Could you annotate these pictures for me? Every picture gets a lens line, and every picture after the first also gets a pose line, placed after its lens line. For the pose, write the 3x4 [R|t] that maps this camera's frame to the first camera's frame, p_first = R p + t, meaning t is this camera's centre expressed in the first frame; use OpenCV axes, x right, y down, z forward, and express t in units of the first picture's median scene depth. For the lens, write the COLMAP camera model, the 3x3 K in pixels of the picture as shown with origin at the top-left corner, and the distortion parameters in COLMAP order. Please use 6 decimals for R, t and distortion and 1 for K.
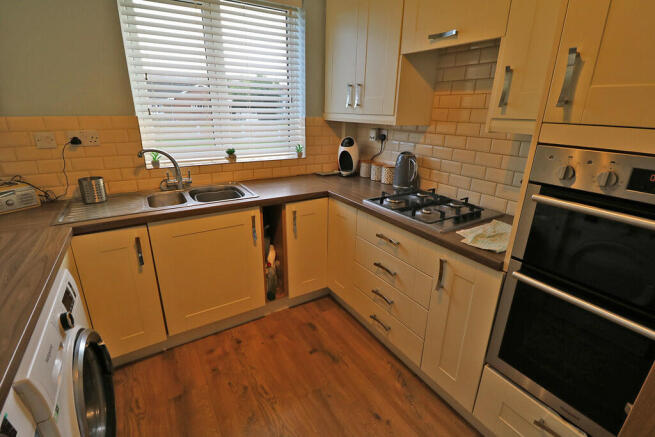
lens RADIAL K [[302.3, 0, 326.0], [0, 302.3, 214.0], [0, 0, 1]] dist [-0.000551, -0.012524]
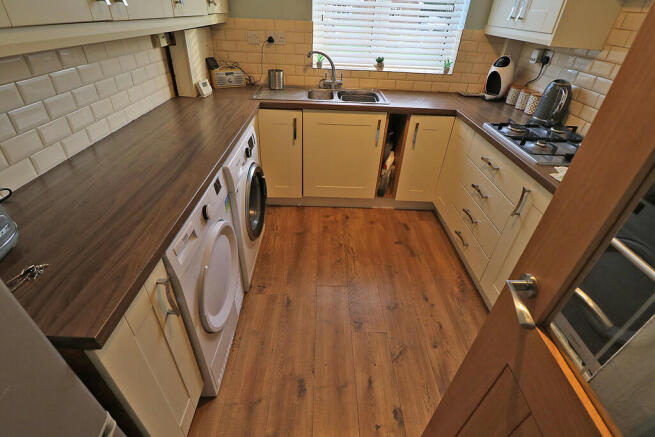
lens RADIAL K [[306.8, 0, 325.9], [0, 306.8, 218.8], [0, 0, 1]] dist [-0.000687, -0.013523]
pose [[0.851274, 0.311390, -0.422338, 0.195880], [-0.193904, 0.934589, 0.298237, 0.047824], [0.487580, -0.171988, 0.855971, -0.187376]]
